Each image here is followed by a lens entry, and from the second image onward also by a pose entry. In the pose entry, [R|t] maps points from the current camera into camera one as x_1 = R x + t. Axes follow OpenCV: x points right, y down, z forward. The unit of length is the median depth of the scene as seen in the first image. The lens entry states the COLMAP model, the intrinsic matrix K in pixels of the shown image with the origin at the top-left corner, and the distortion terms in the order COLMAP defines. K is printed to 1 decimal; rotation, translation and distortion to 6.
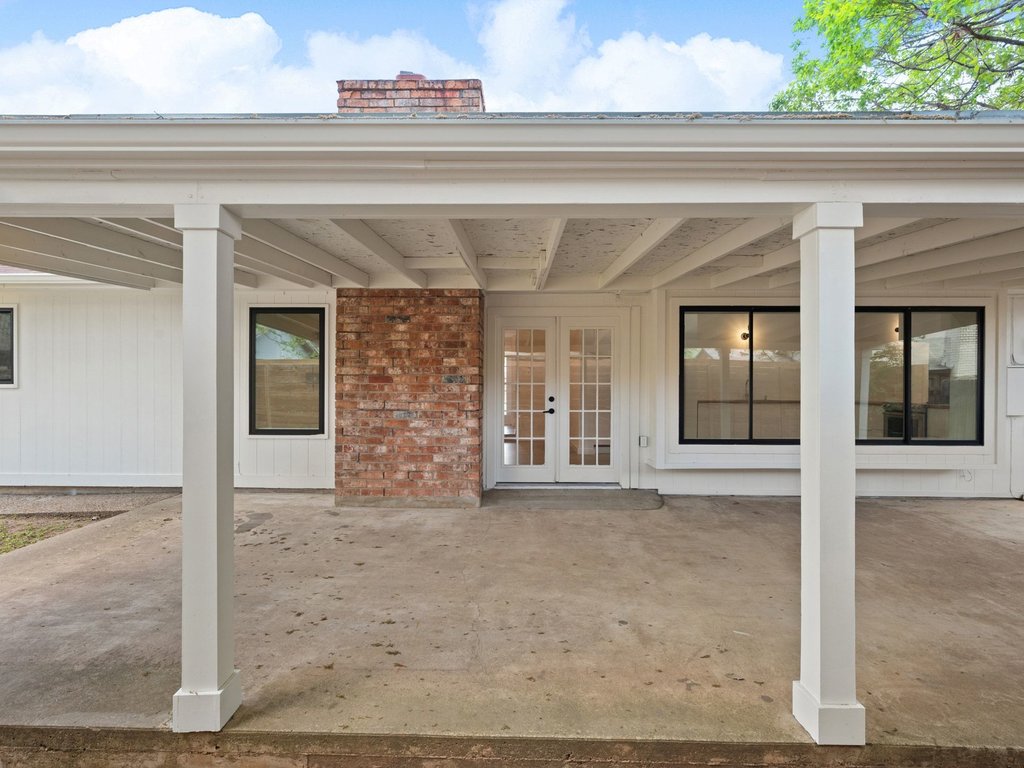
lens RADIAL K [[510.7, 0, 512.7], [0, 510.7, 388.1], [0, 0, 1]] dist [-0.001165, -0.000047]
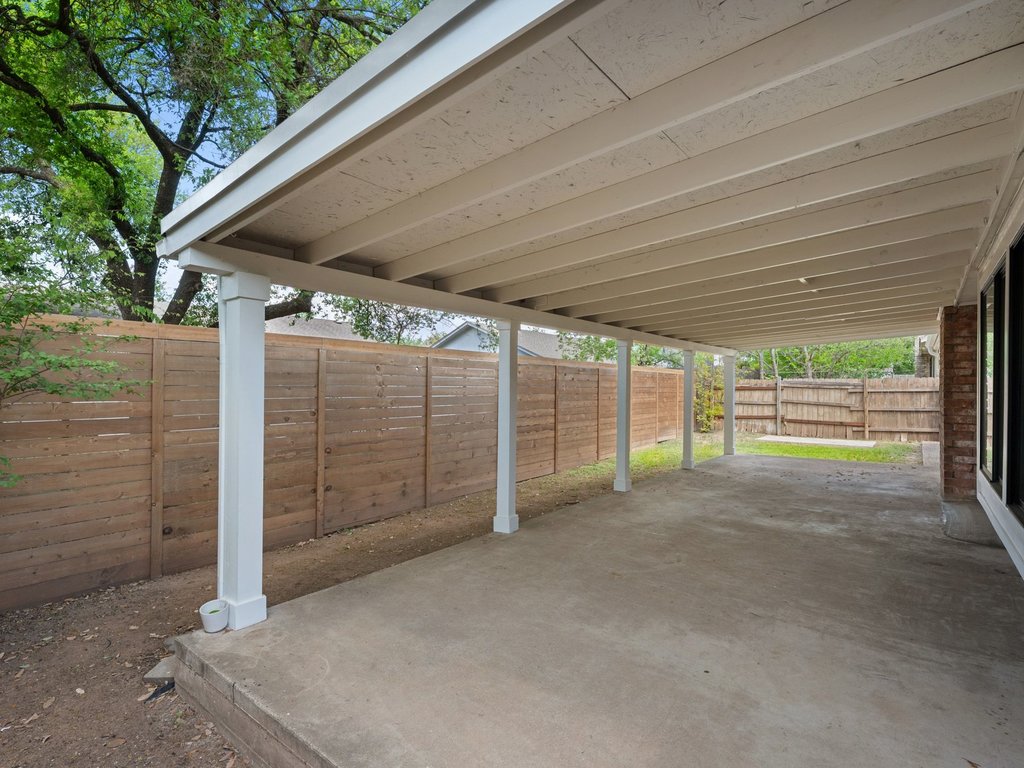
lens RADIAL K [[510.7, 0, 512.7], [0, 510.7, 388.1], [0, 0, 1]] dist [-0.001165, -0.000047]
pose [[-0.616763, -0.003972, -0.787139, 1.379093], [-0.011043, 0.999933, 0.003607, -0.010684], [0.787072, 0.010917, -0.616765, 0.920023]]
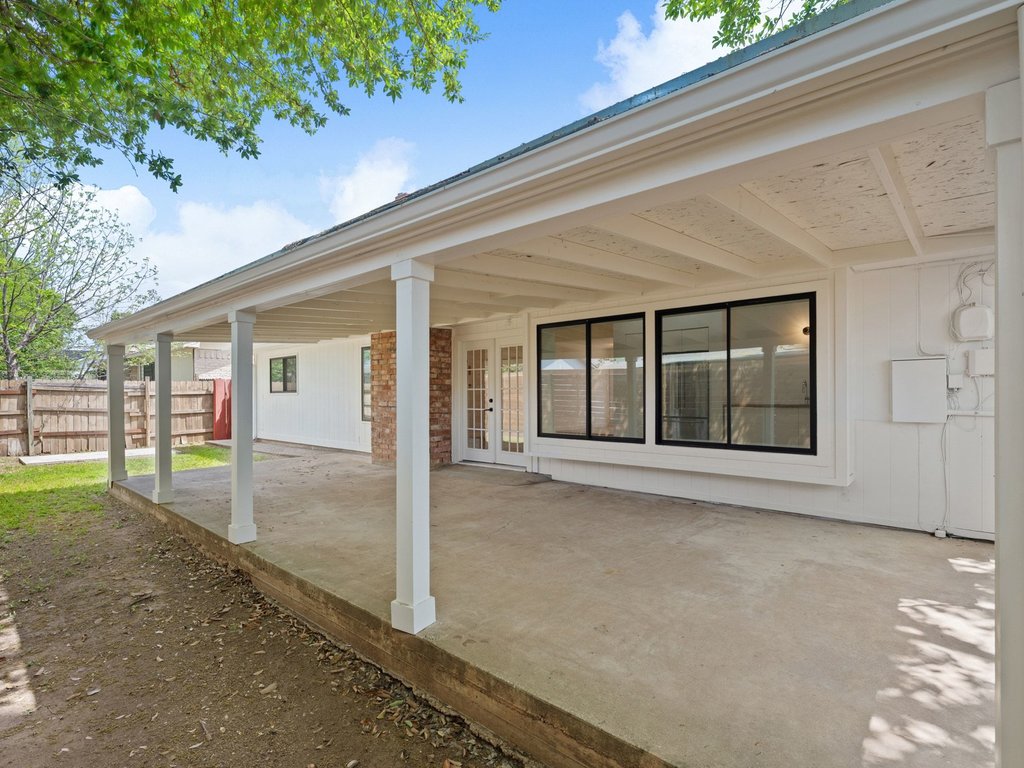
lens RADIAL K [[514.0, 0, 509.5], [0, 514.0, 395.5], [0, 0, 1]] dist [-0.001258, -0.000076]
pose [[0.752910, -0.005101, -0.658104, 1.095741], [0.006313, 0.999980, -0.000529, 0.010018], [0.658093, -0.003757, 0.752927, 0.019921]]
